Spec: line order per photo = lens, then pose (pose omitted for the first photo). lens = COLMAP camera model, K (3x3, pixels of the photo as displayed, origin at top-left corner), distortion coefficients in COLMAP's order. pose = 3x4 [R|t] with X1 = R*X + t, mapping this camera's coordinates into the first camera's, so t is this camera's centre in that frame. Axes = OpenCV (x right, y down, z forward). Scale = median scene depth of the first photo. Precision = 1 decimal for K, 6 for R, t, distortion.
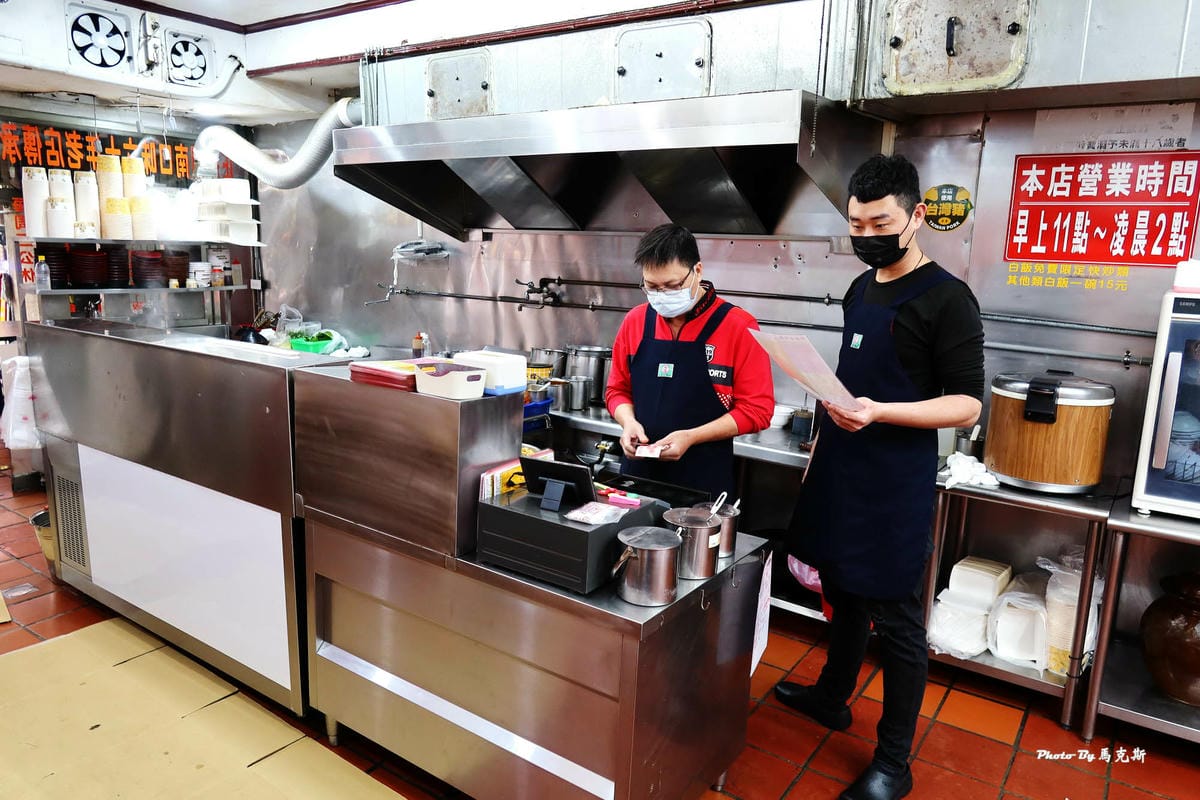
lens RADIAL K [[822.5, 0, 604.7], [0, 822.5, 400.0], [0, 0, 1]] dist [-0.013526, 0.009353]
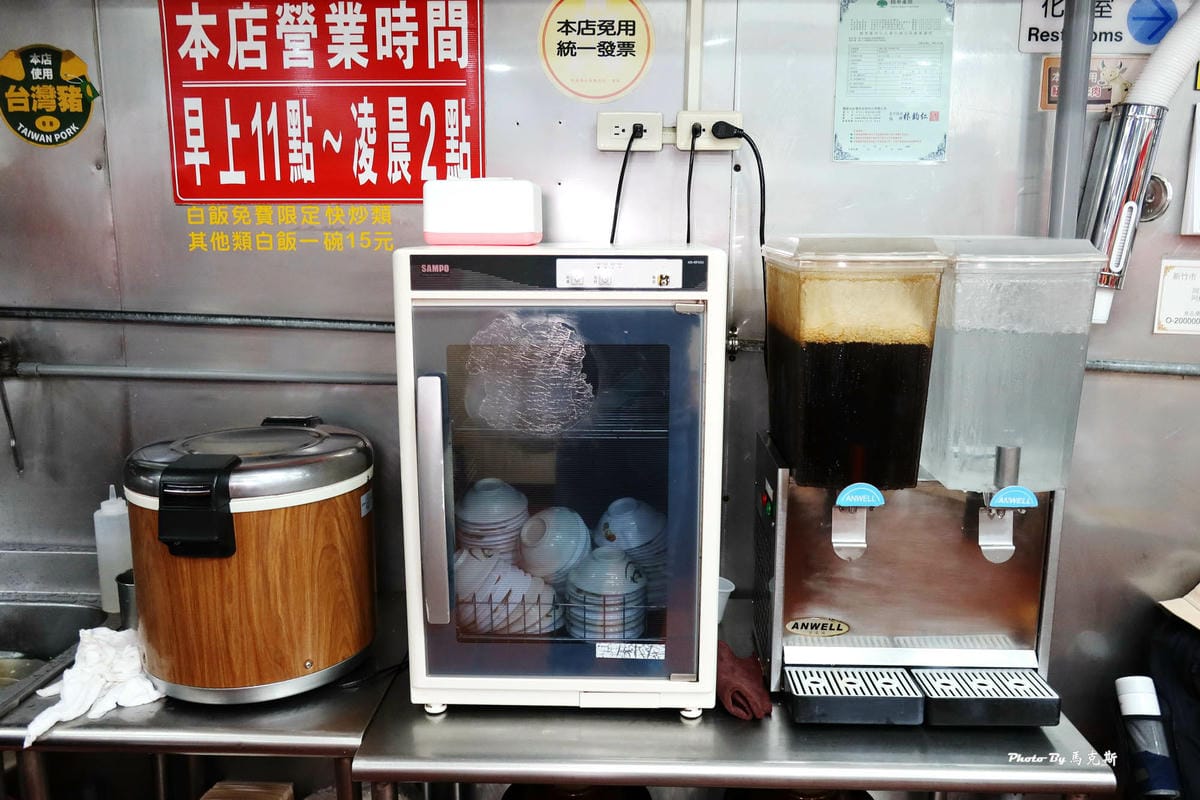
lens RADIAL K [[909.4, 0, 598.9], [0, 909.4, 398.0], [0, 0, 1]] dist [-0.008690, -0.002840]
pose [[0.834882, -0.125778, 0.535865, 0.418830], [0.127756, 0.991236, 0.033618, -0.042250], [-0.535397, 0.040392, 0.843634, 0.436476]]
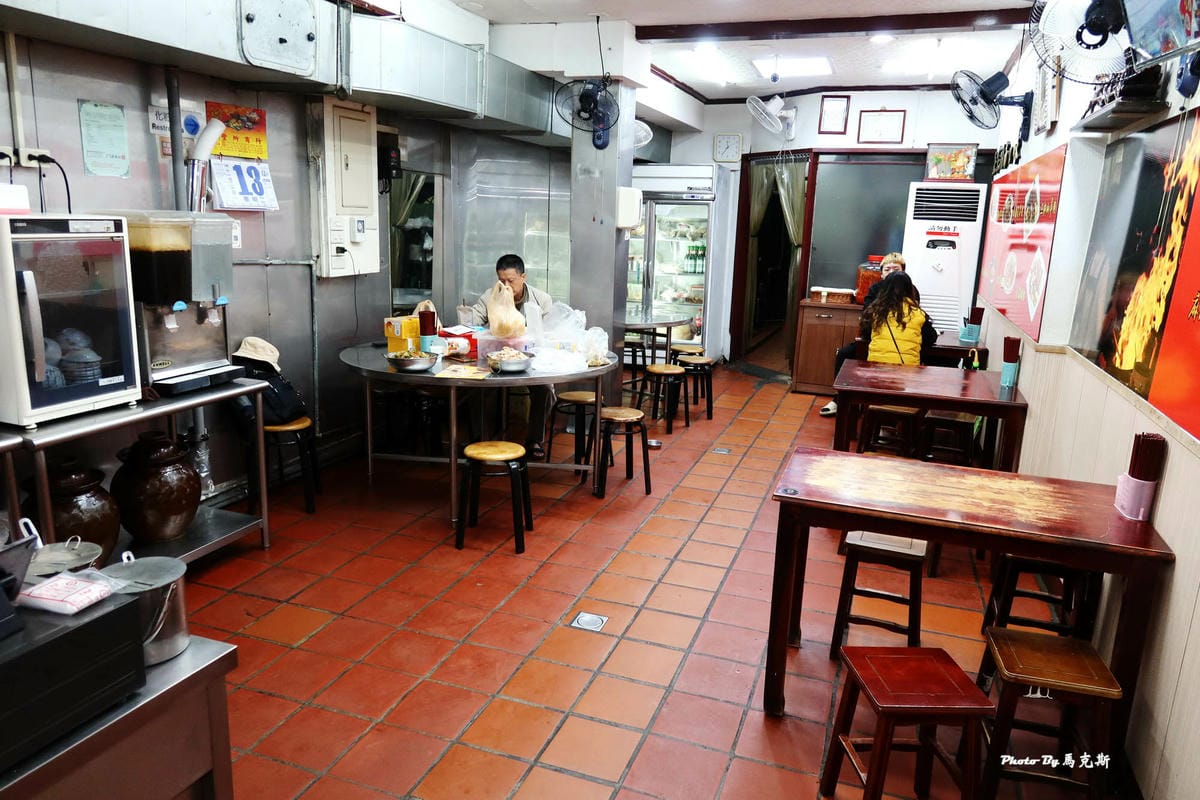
lens RADIAL K [[822.5, 0, 600.2], [0, 822.5, 398.0], [0, 0, 1]] dist [-0.013526, 0.009353]
pose [[-0.244776, -0.250321, 0.936709, -0.432047], [0.145615, 0.945650, 0.290761, -0.085286], [-0.958583, 0.207571, -0.195022, 0.437949]]
